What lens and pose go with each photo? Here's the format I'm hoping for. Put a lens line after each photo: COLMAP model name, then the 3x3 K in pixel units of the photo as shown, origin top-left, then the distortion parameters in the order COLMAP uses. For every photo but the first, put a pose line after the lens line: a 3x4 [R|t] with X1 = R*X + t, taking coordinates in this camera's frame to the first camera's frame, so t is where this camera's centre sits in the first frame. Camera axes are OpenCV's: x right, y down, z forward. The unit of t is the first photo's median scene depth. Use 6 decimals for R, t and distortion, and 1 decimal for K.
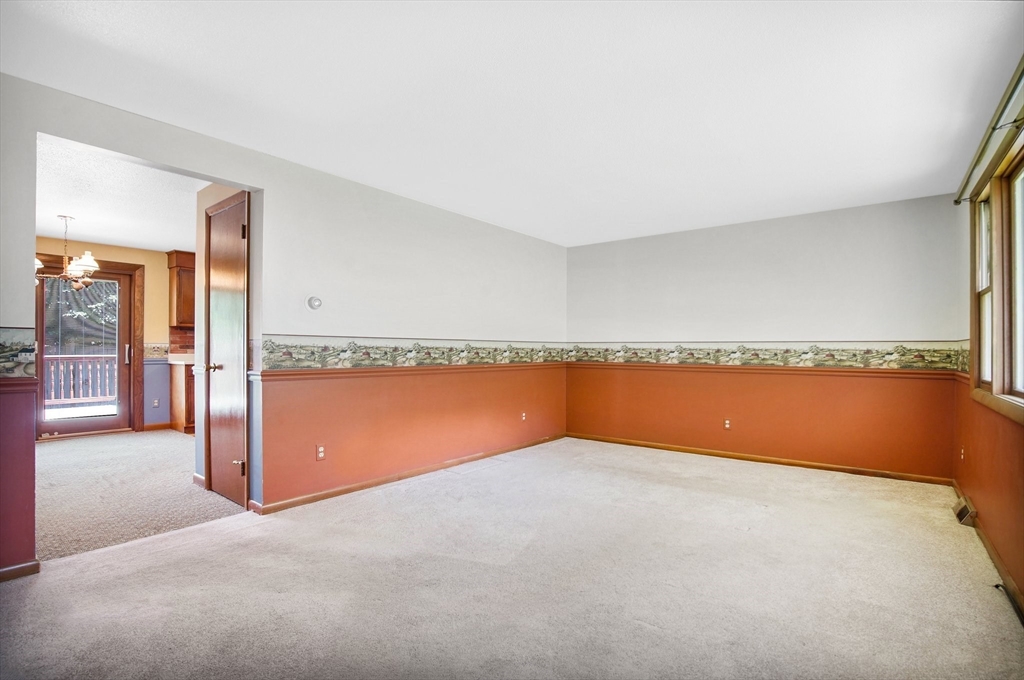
lens RADIAL K [[478.0, 0, 516.6], [0, 478.0, 338.1], [0, 0, 1]] dist [-0.021359, 0.005978]
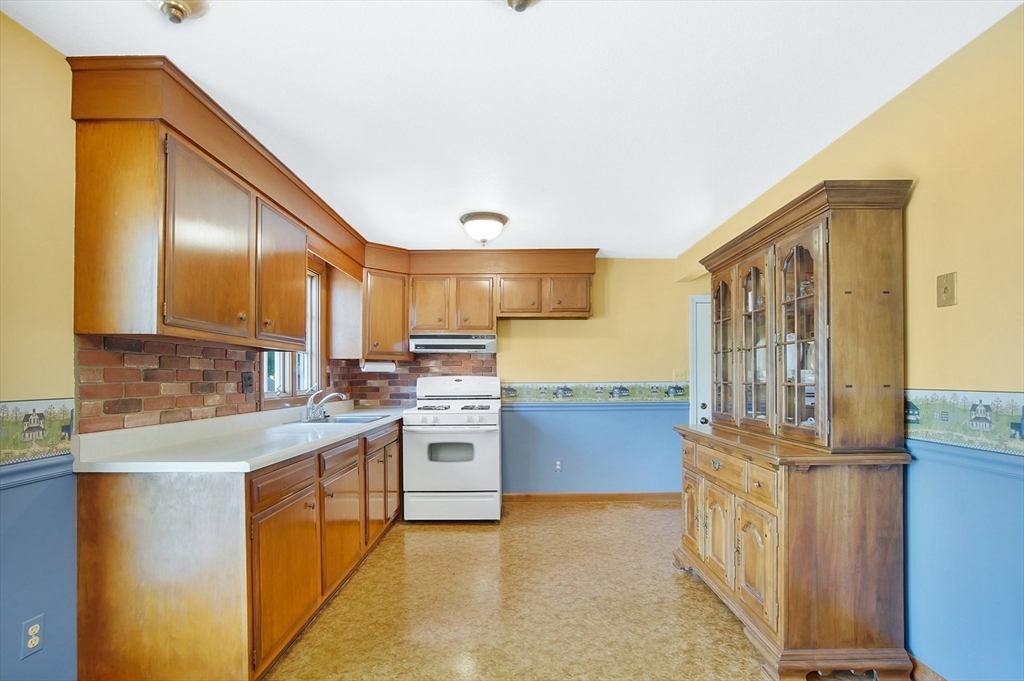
lens RADIAL K [[487.2, 0, 514.4], [0, 487.2, 373.9], [0, 0, 1]] dist [-0.017931, 0.002093]
pose [[0.756449, -0.008324, 0.654000, -0.727437], [0.006321, 0.999965, 0.005417, -0.002291], [-0.654023, 0.000036, 0.756475, 0.631543]]
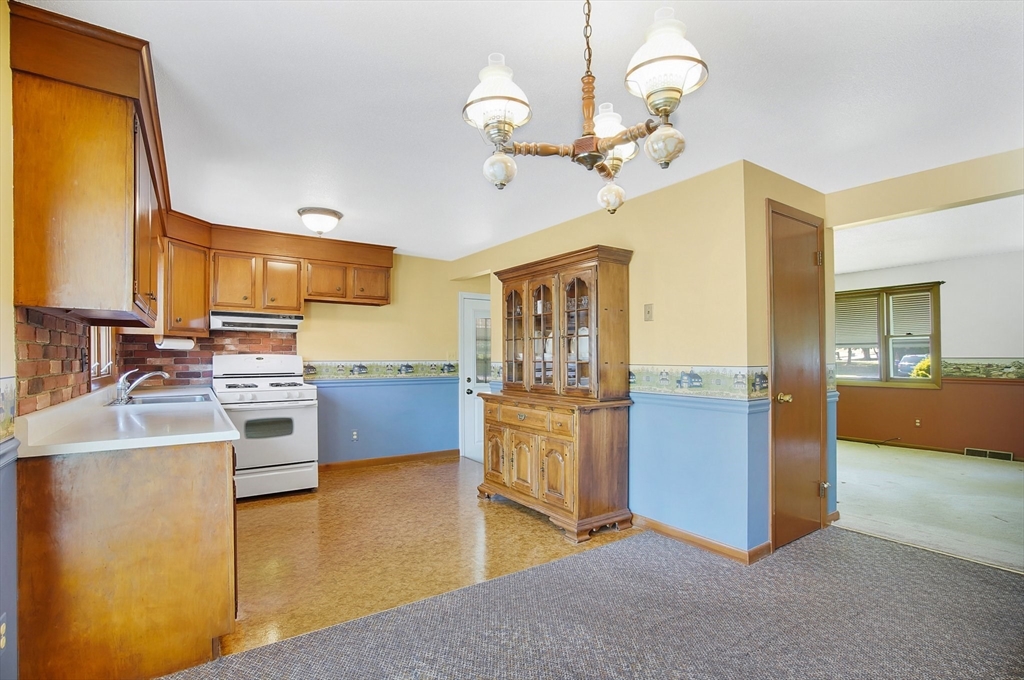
lens RADIAL K [[478.0, 0, 505.0], [0, 478.0, 349.1], [0, 0, 1]] dist [-0.021359, 0.005978]
pose [[0.262765, 0.005458, 0.964844, -0.910016], [-0.008569, 0.999958, -0.003323, -0.004352], [-0.964822, -0.007394, 0.262801, 0.694551]]
